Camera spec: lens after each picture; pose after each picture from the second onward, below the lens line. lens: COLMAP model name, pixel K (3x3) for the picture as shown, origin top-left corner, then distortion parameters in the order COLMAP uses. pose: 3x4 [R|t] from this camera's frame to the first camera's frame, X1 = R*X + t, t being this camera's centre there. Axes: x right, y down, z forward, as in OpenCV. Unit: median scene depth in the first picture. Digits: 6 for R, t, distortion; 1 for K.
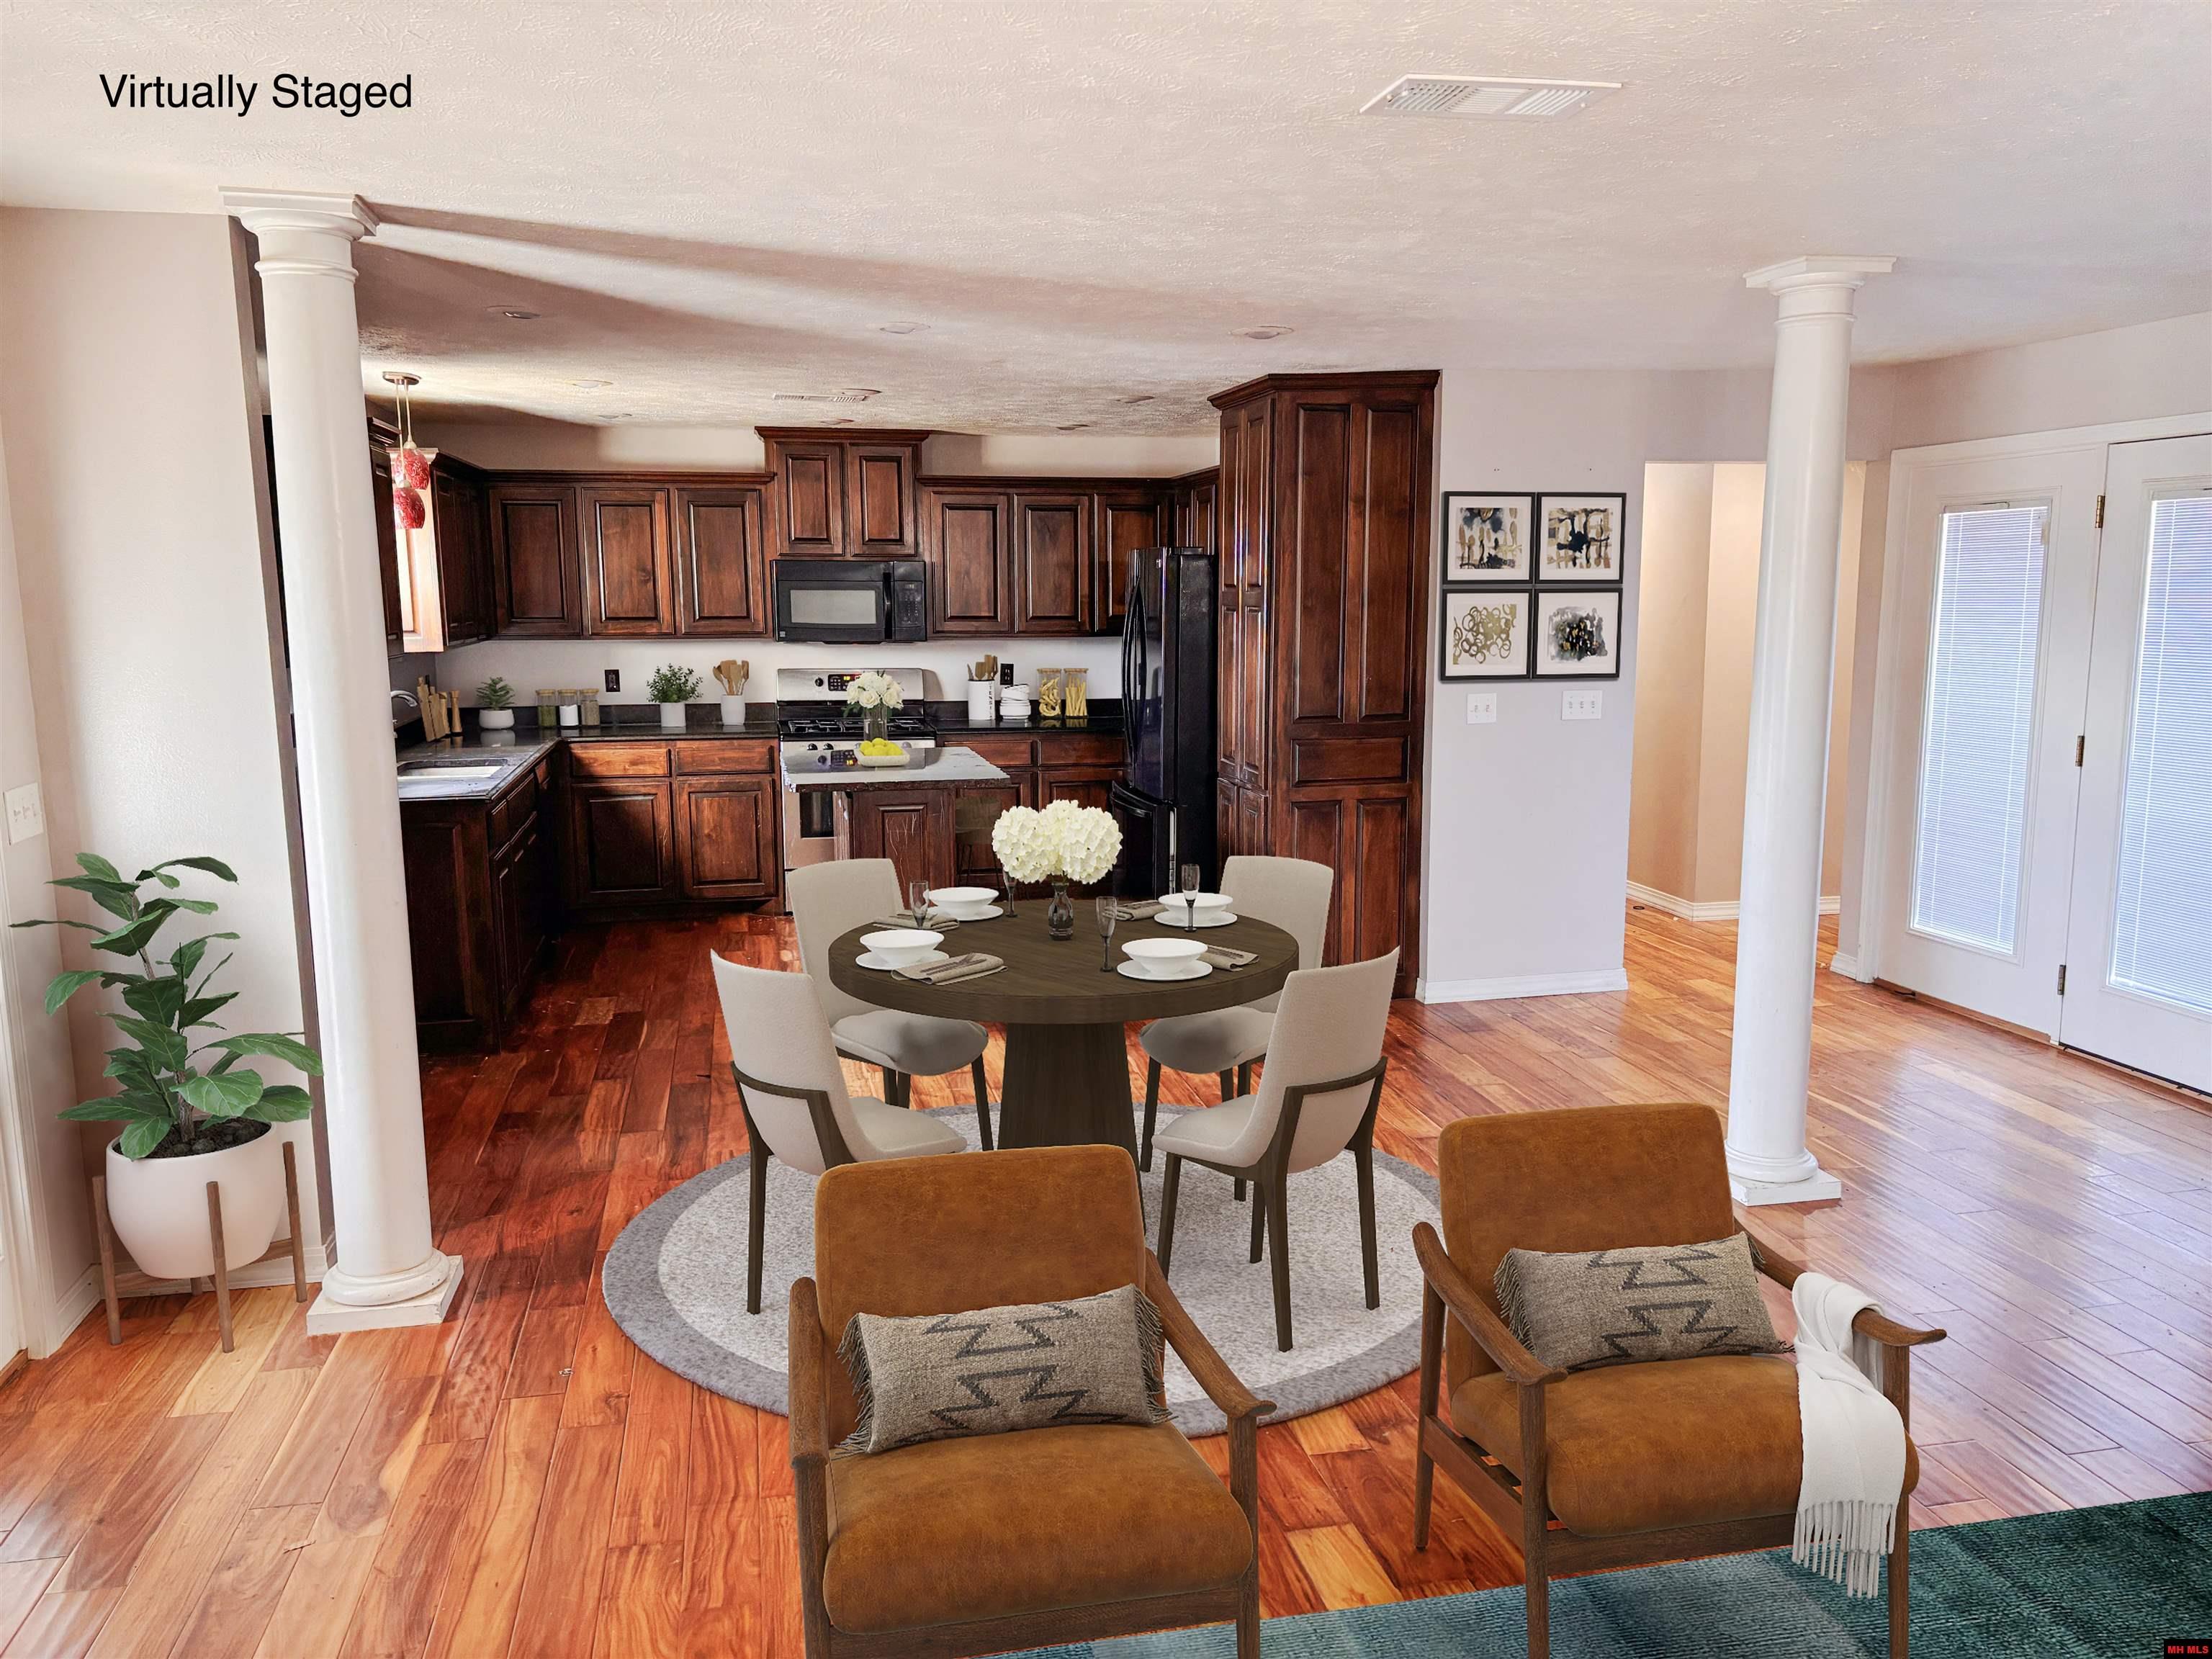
lens RADIAL K [[1637.8, 0, 1109.7], [0, 1637.8, 837.1], [0, 0, 1]] dist [0.028274, -0.011741]
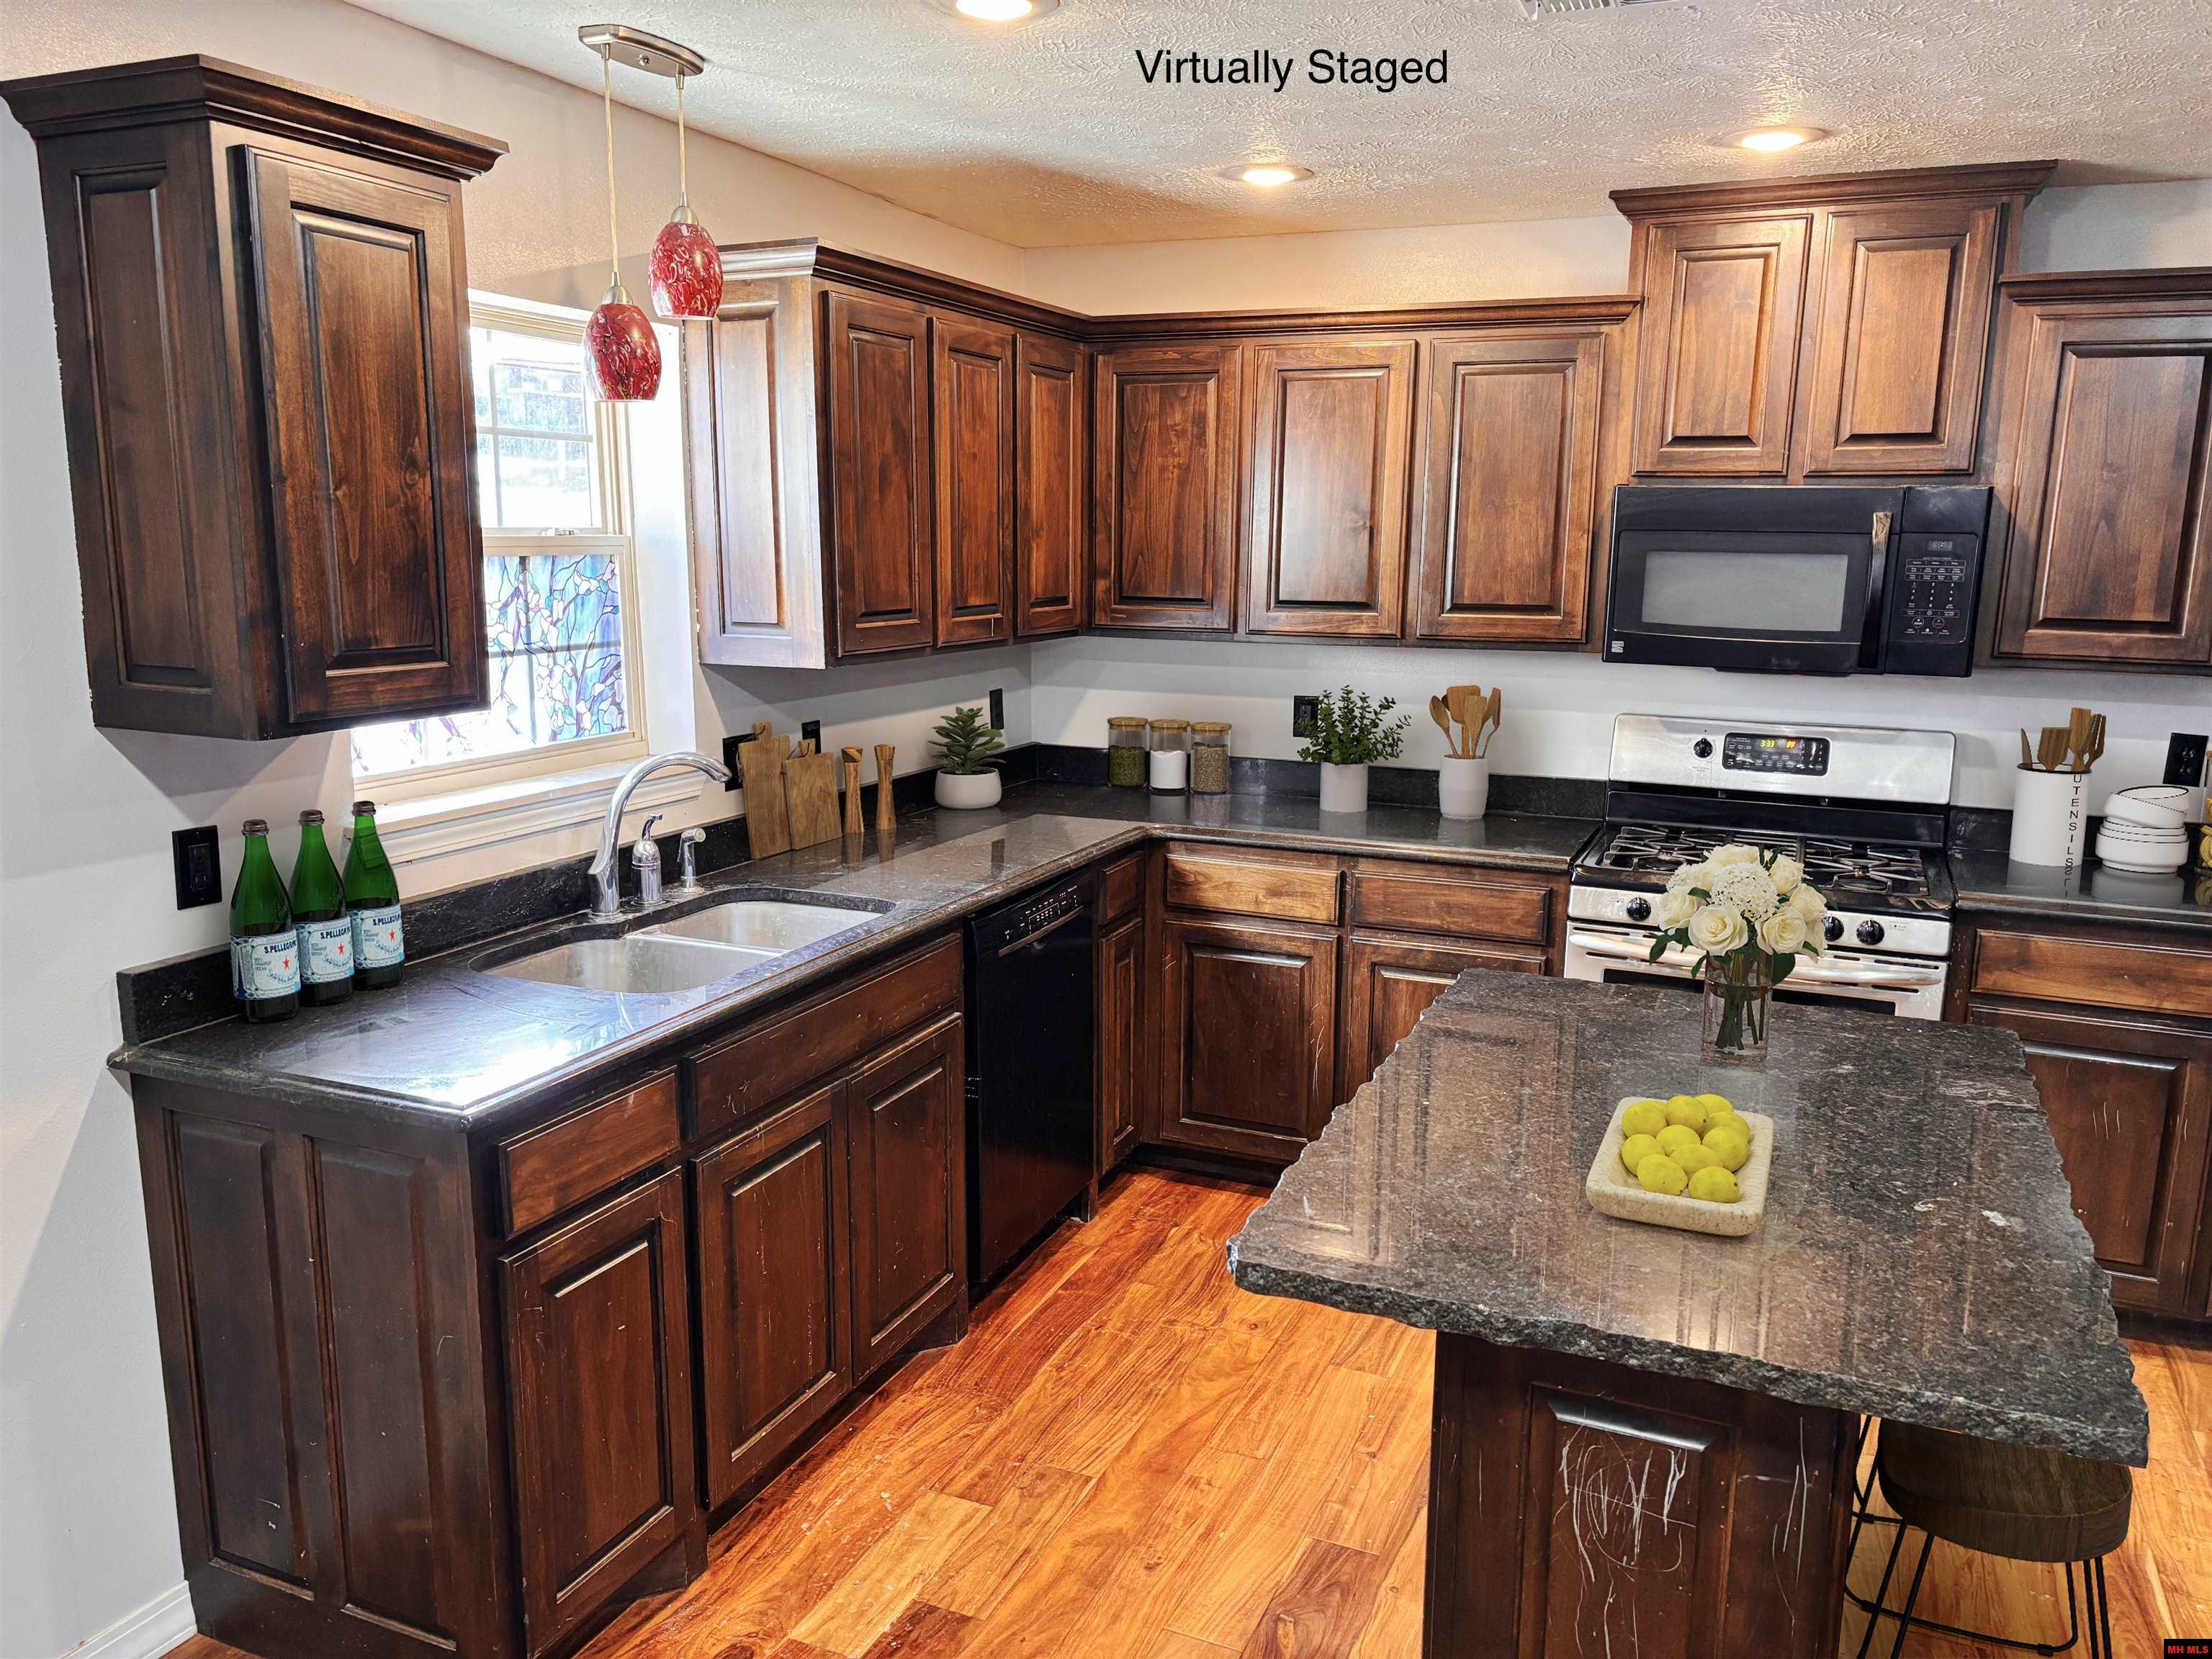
lens RADIAL K [[1637.8, 0, 1087.5], [0, 1637.8, 839.4], [0, 0, 1]] dist [0.028274, -0.011741]
pose [[0.800052, 0.118712, -0.588068, -0.040780], [-0.102095, 0.992870, 0.061530, -0.084678], [0.591180, 0.010811, 0.806468, 0.549658]]
